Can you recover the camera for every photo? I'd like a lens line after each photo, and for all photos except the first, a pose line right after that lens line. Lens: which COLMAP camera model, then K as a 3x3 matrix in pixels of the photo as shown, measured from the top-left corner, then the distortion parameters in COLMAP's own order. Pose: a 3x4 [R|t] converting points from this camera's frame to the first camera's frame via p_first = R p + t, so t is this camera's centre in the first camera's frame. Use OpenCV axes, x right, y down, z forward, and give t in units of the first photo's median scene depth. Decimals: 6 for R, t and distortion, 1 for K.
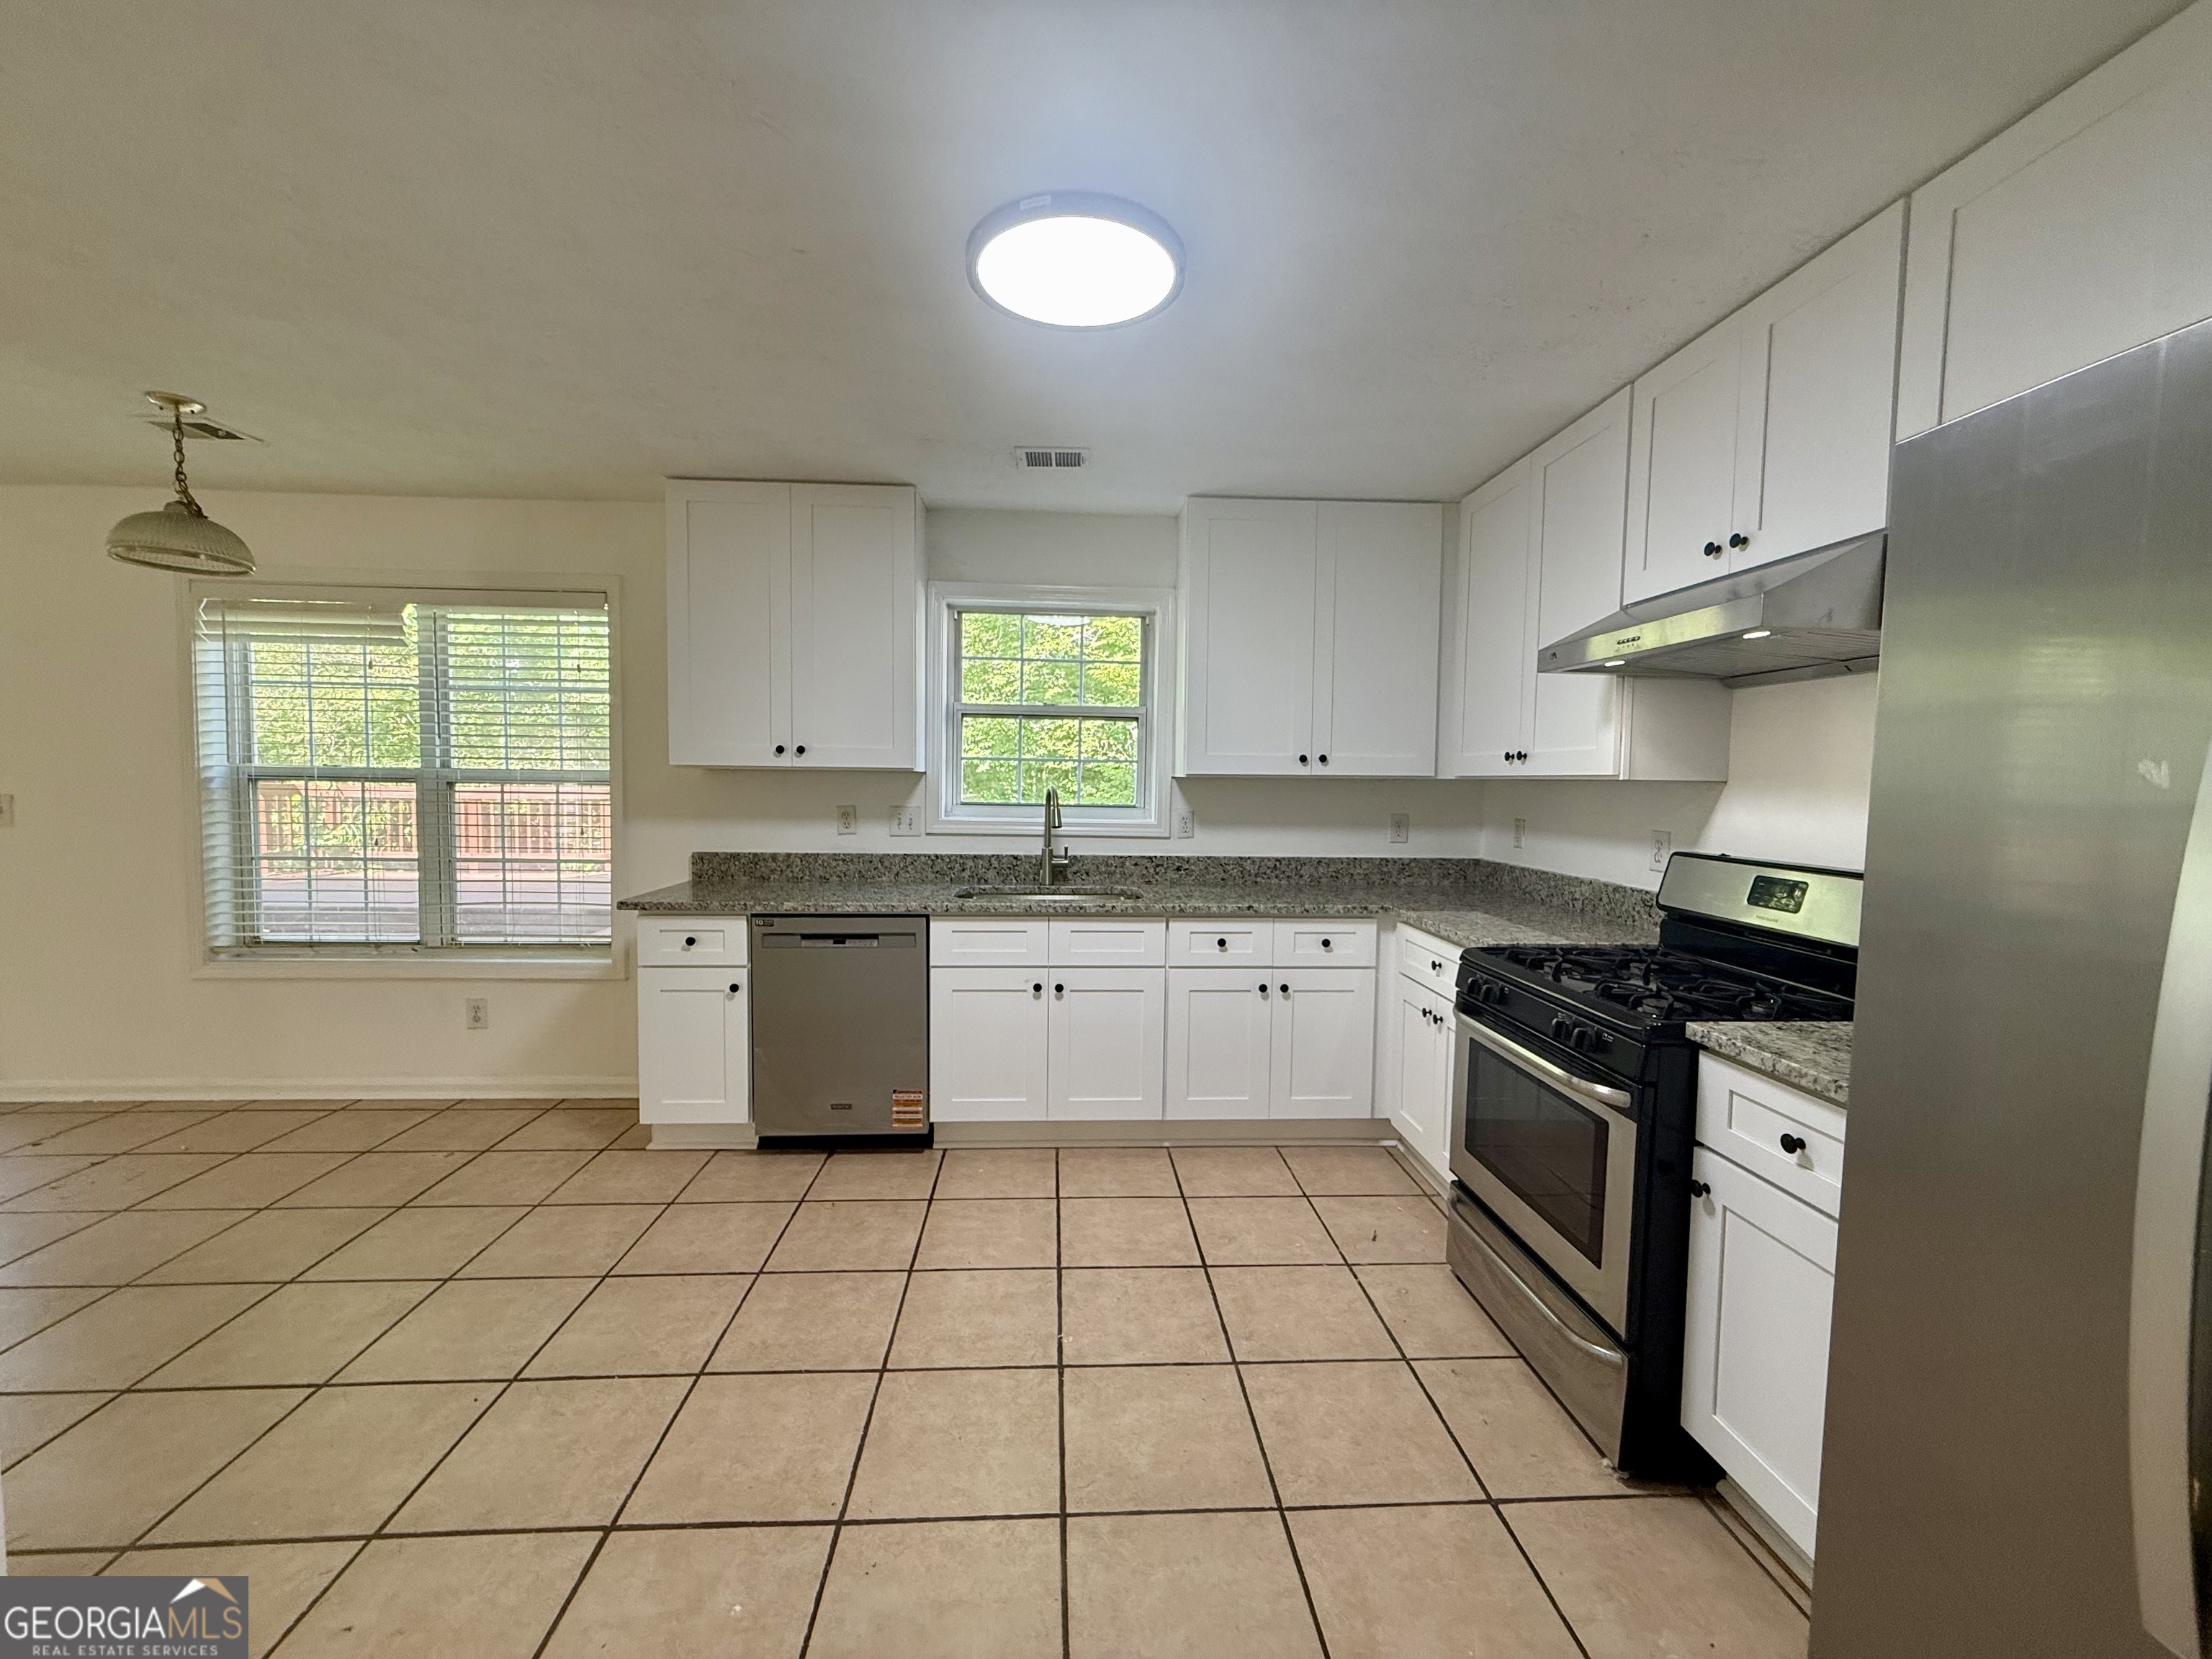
lens RADIAL K [[878.2, 0, 1109.4], [0, 878.2, 841.0], [0, 0, 1]] dist [-0.001201, 0.001431]
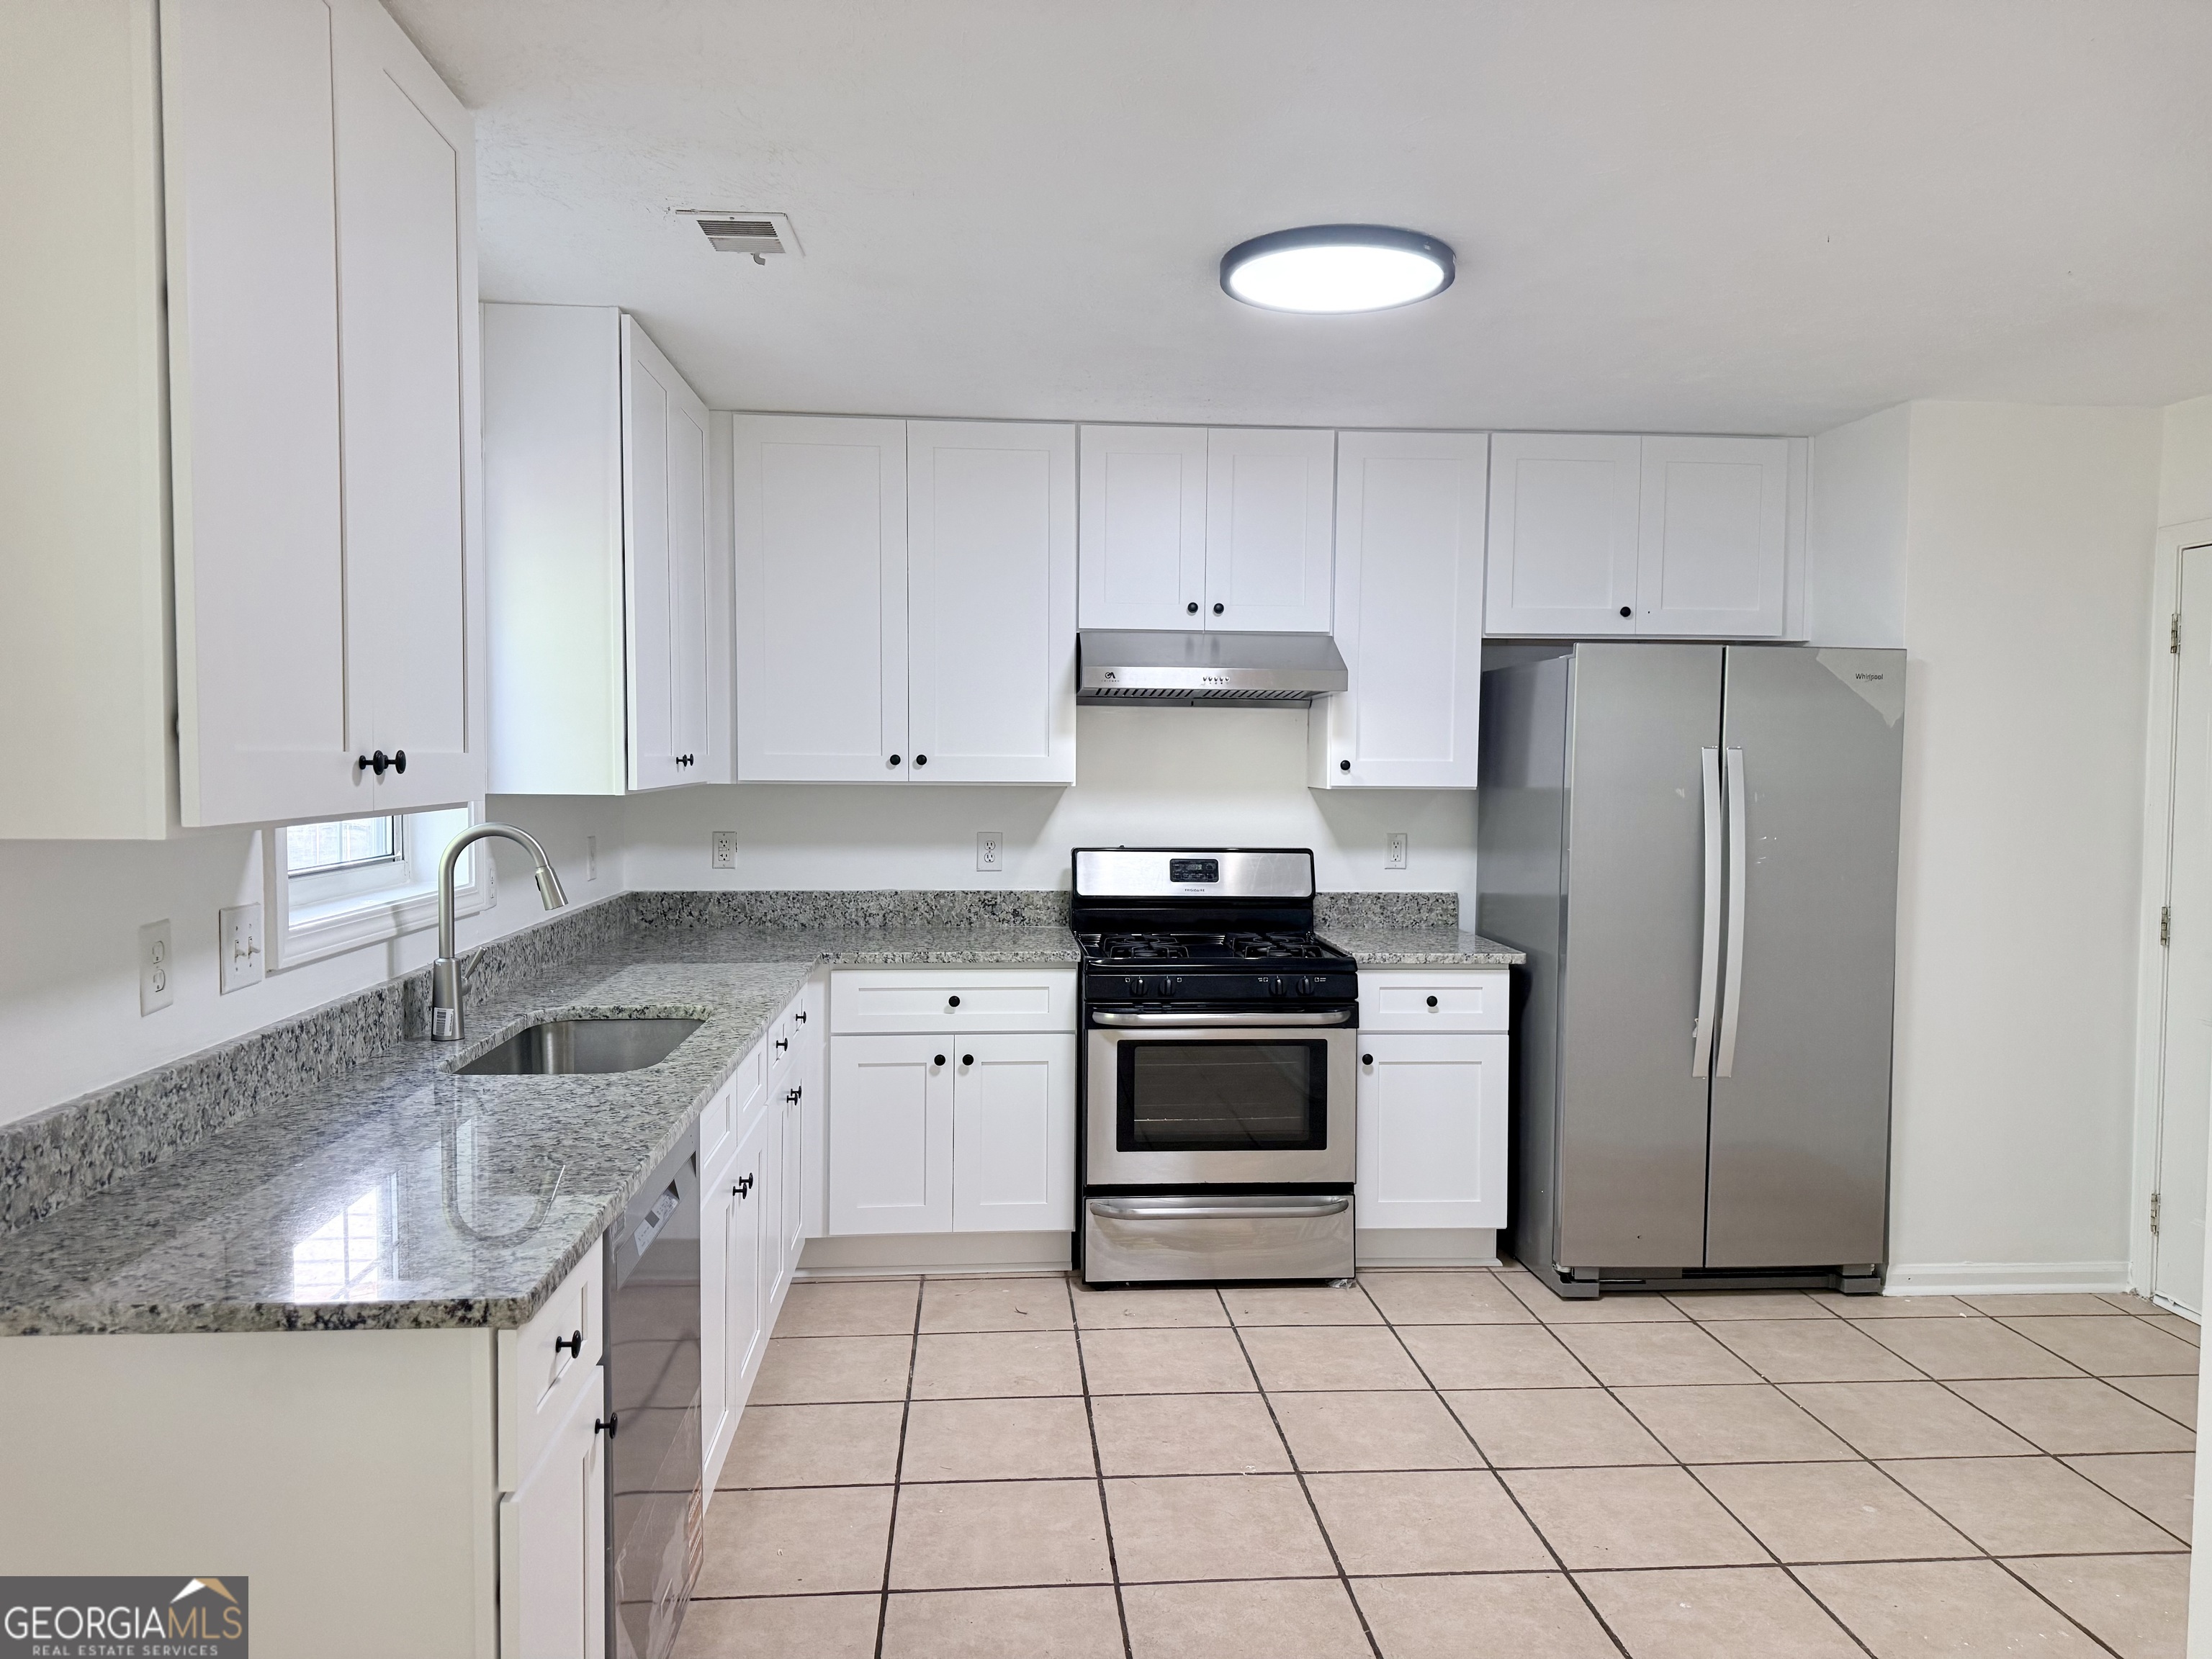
lens RADIAL K [[1557.7, 0, 1097.4], [0, 1557.7, 830.2], [0, 0, 1]] dist [0.077447, -0.019662]
pose [[-0.012073, -0.063152, 0.997931, -1.060771], [0.064516, 0.995875, 0.063802, -0.107396], [-0.997844, 0.065153, -0.007949, 0.774950]]
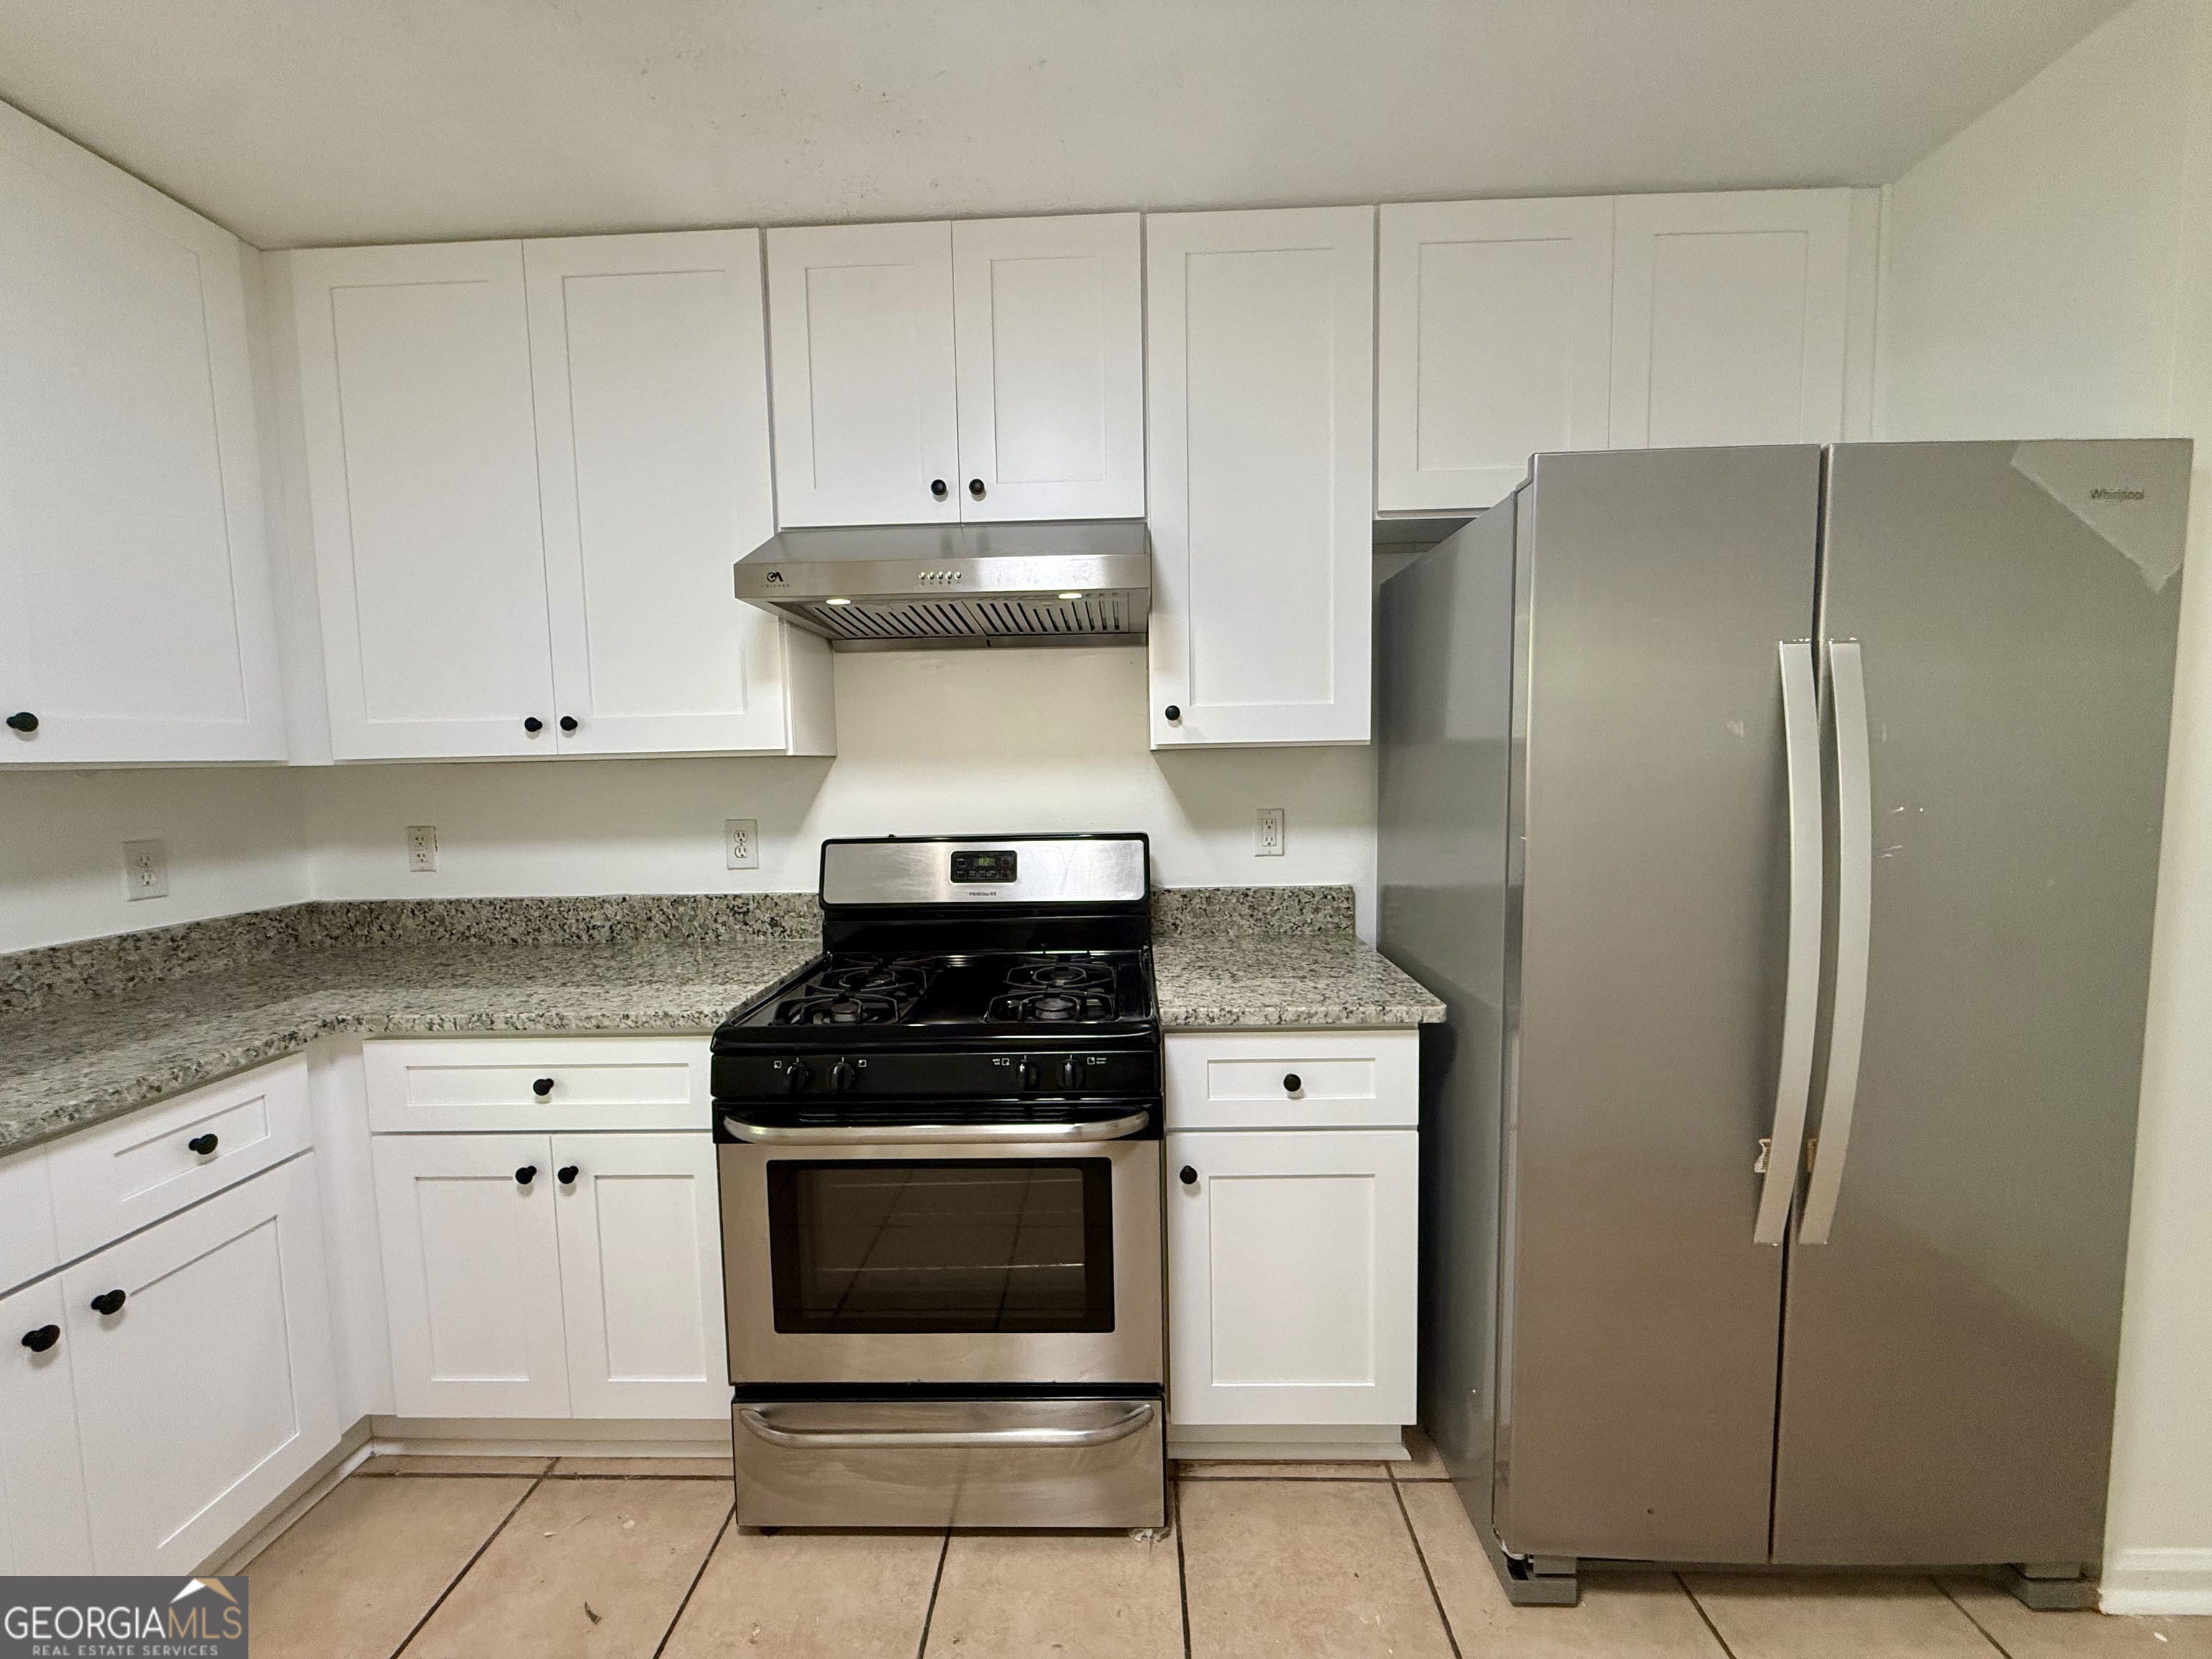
lens RADIAL K [[878.2, 0, 1096.6], [0, 878.2, 829.5], [0, 0, 1]] dist [-0.001201, 0.001431]
pose [[0.096988, -0.095776, 0.990667, -0.131041], [0.094476, 0.991751, 0.086632, -0.036290], [-0.990791, 0.085192, 0.105236, 0.511815]]
